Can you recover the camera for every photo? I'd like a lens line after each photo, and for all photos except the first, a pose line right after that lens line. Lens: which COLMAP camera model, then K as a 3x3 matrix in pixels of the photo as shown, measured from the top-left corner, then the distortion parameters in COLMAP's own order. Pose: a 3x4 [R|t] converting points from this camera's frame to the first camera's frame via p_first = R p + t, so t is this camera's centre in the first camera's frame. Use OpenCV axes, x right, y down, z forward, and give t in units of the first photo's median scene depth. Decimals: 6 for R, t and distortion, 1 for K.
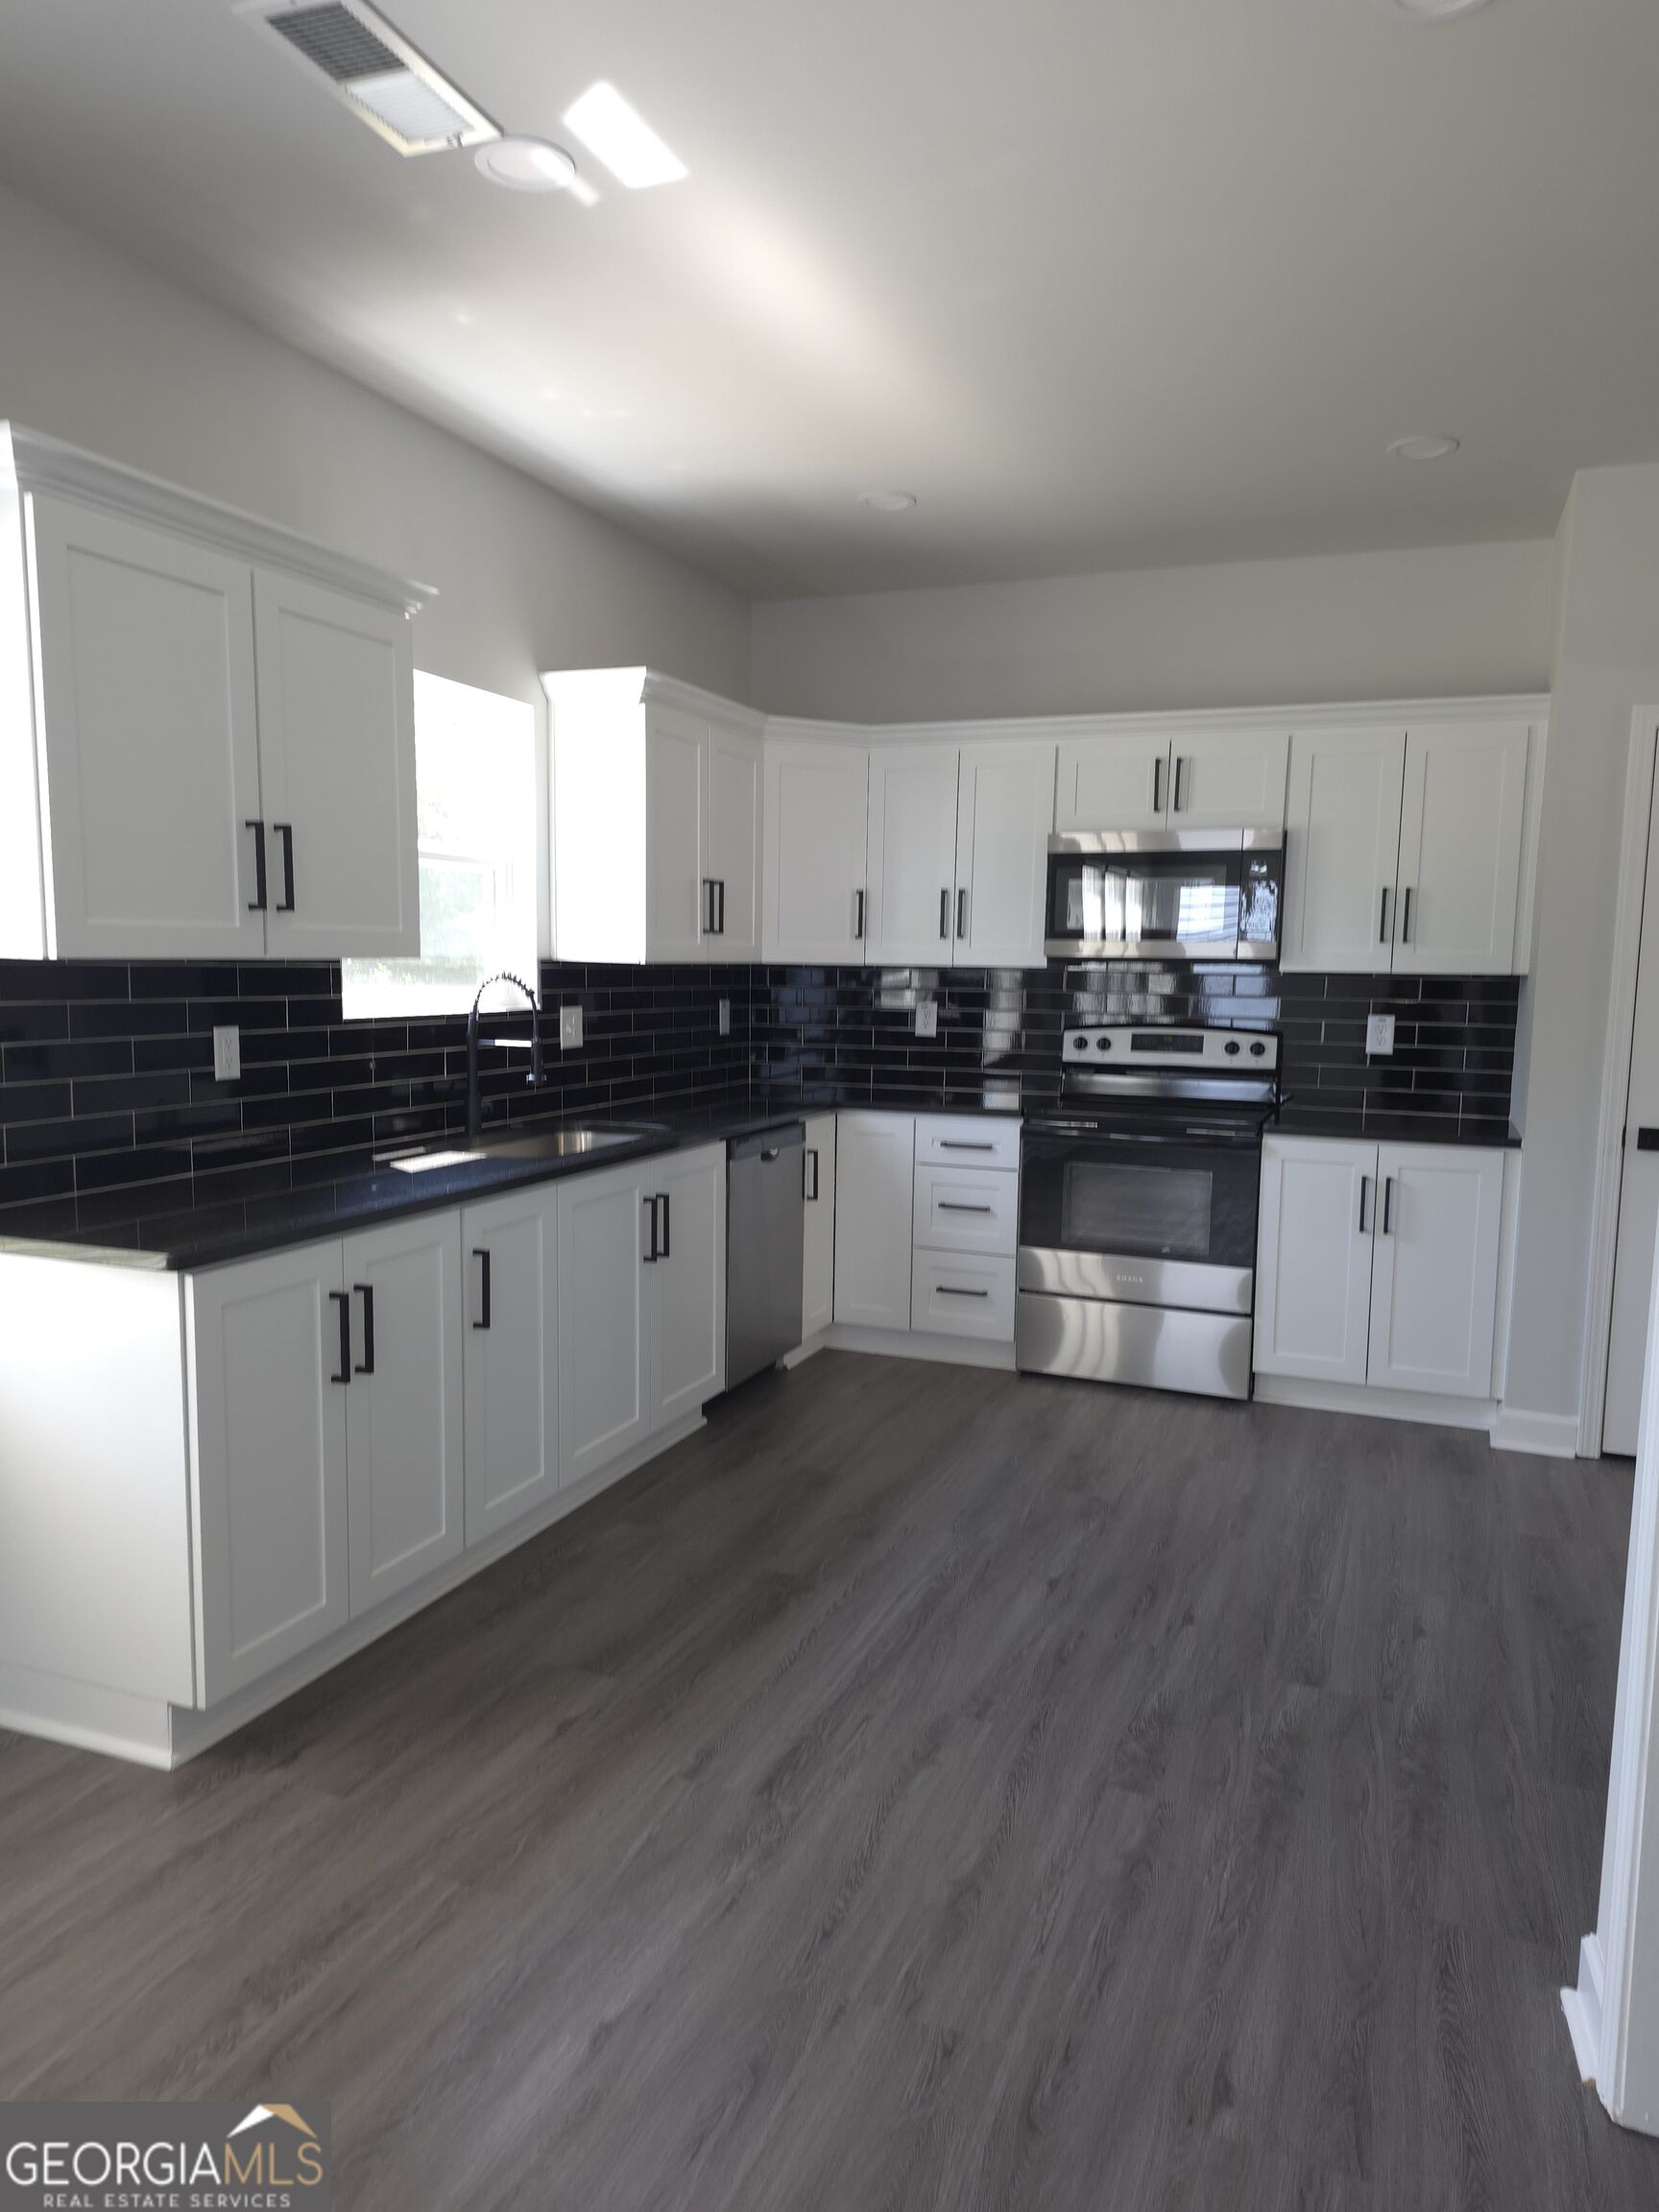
lens RADIAL K [[1454.5, 0, 829.5], [0, 1454.5, 1106.0], [0, 0, 1]] dist [0.000328, 0.000585]
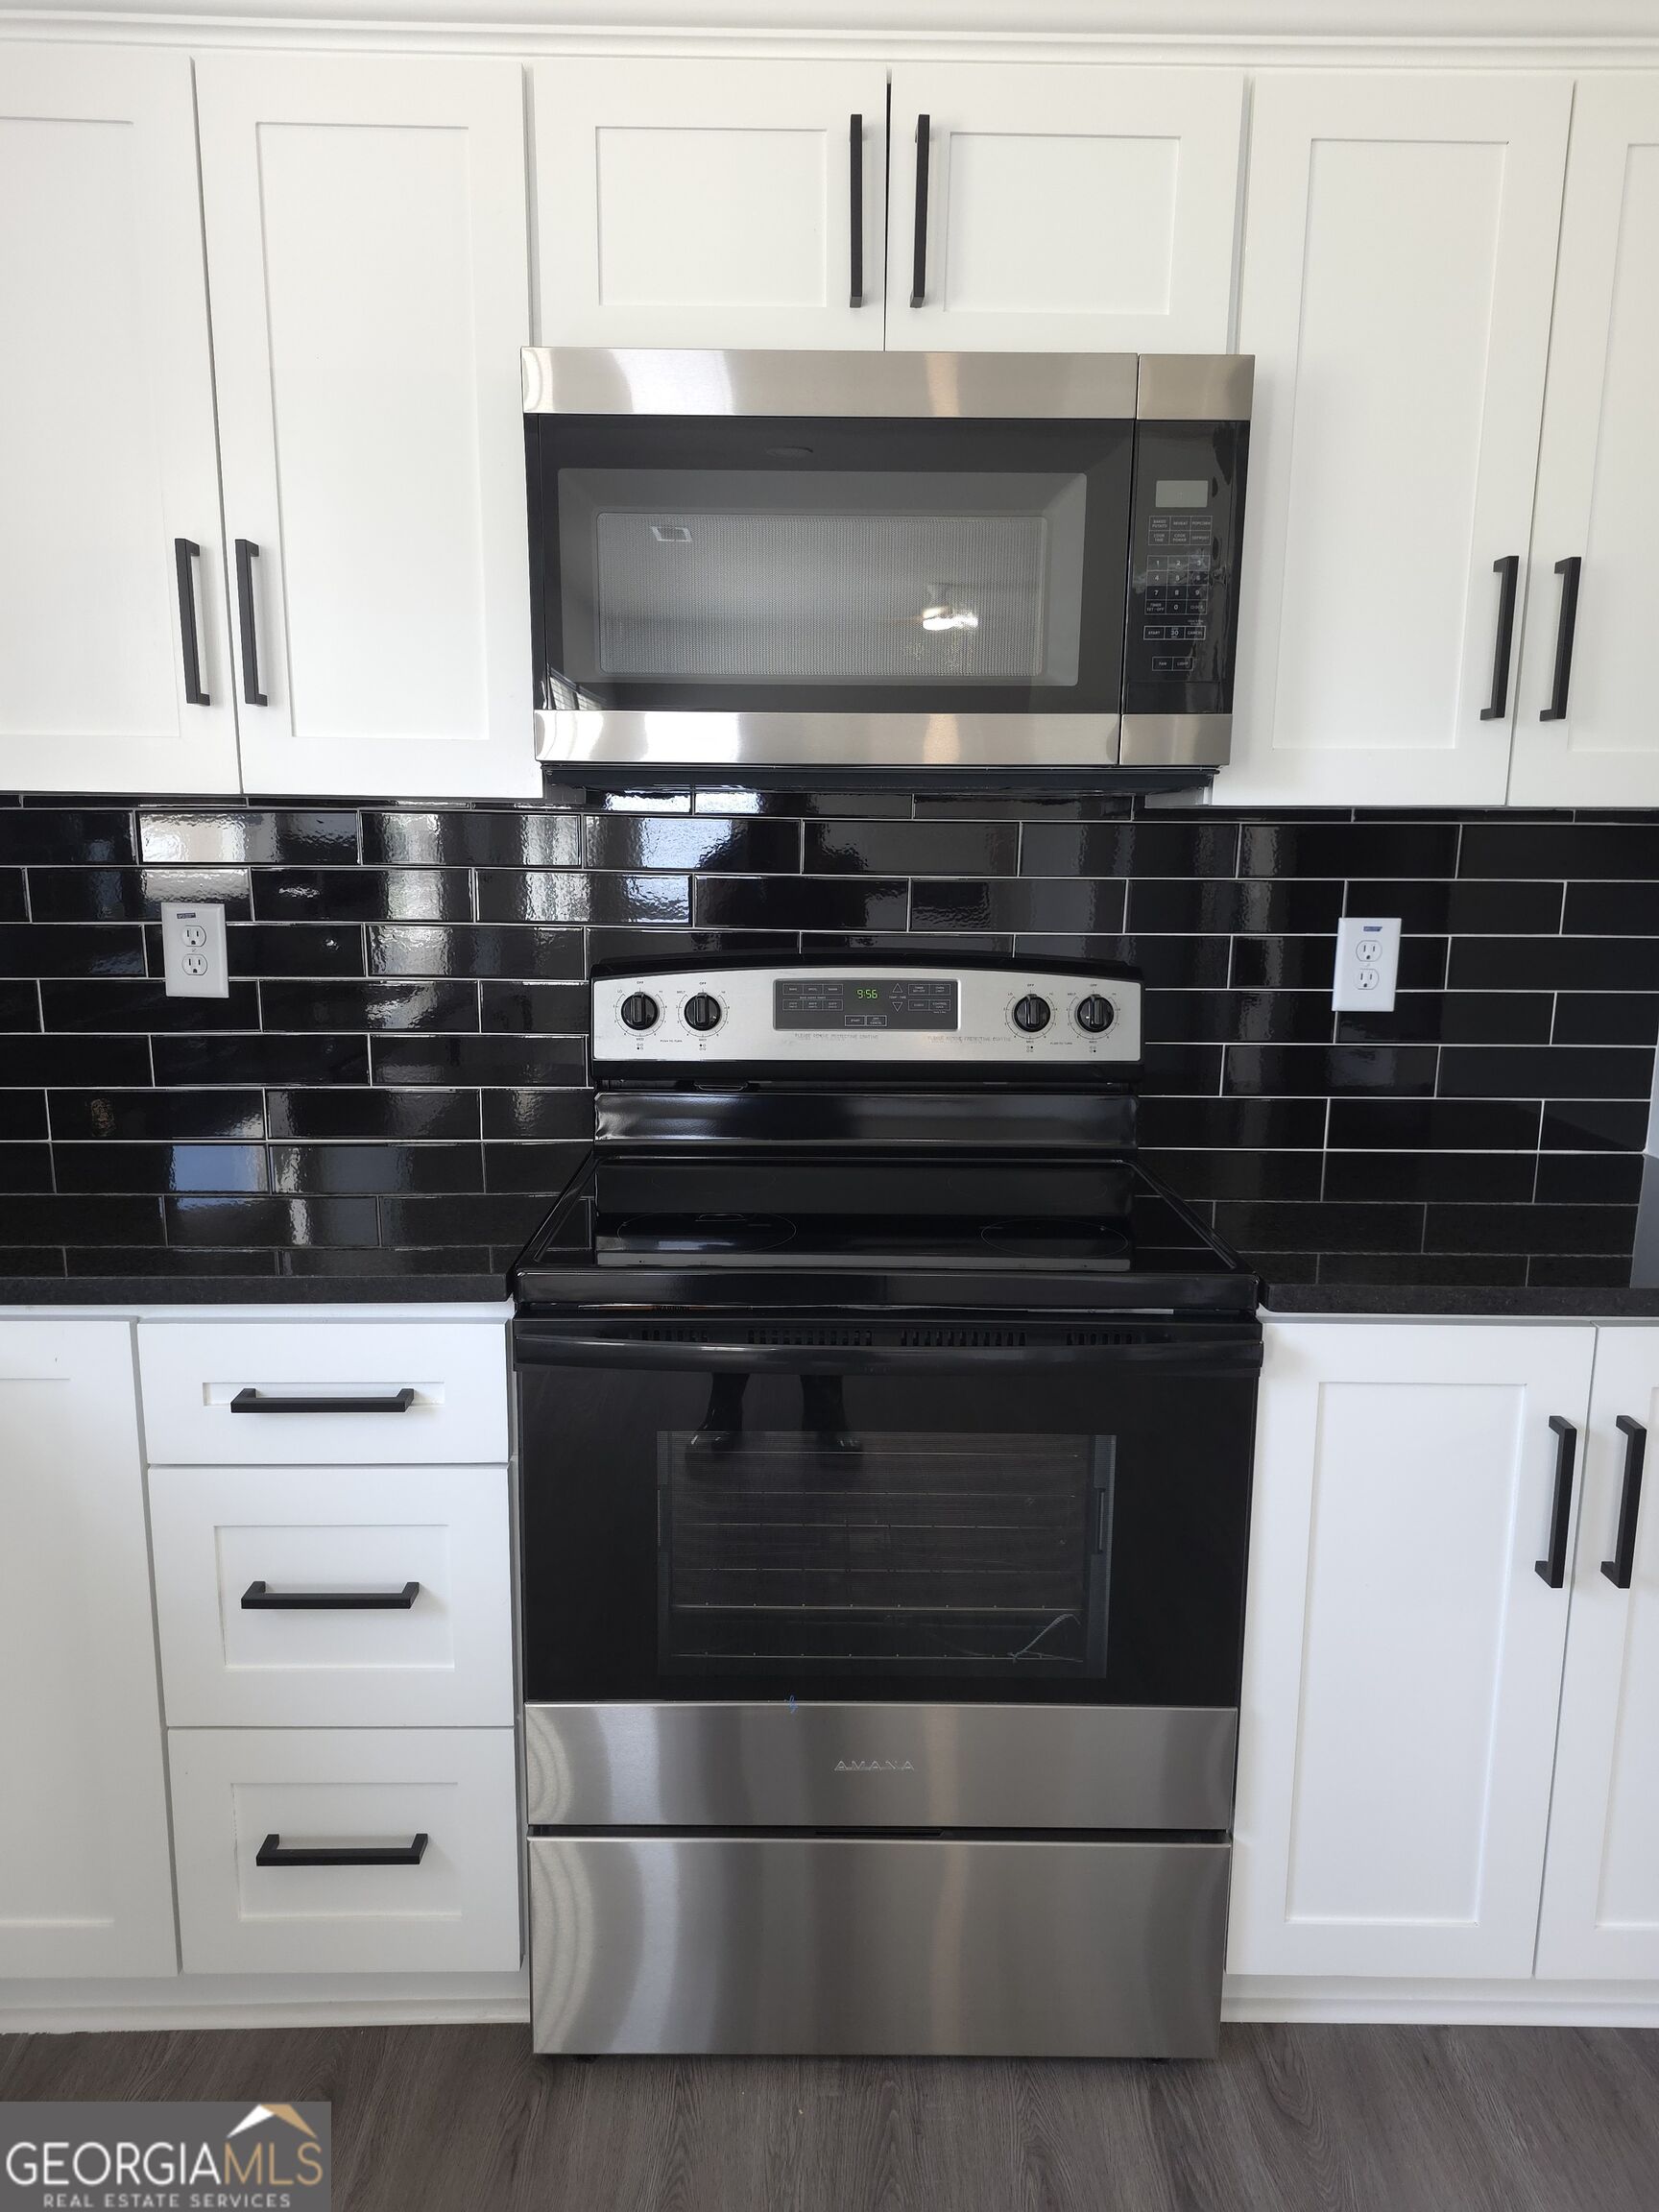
lens RADIAL K [[1513.3, 0, 828.4], [0, 1513.3, 1137.8], [0, 0, 1]] dist [0.118456, -0.137452]
pose [[0.928117, -0.080912, 0.363389, 0.077244], [0.042597, 0.992766, 0.112254, -0.055472], [-0.369843, -0.088706, 0.924850, 0.651157]]
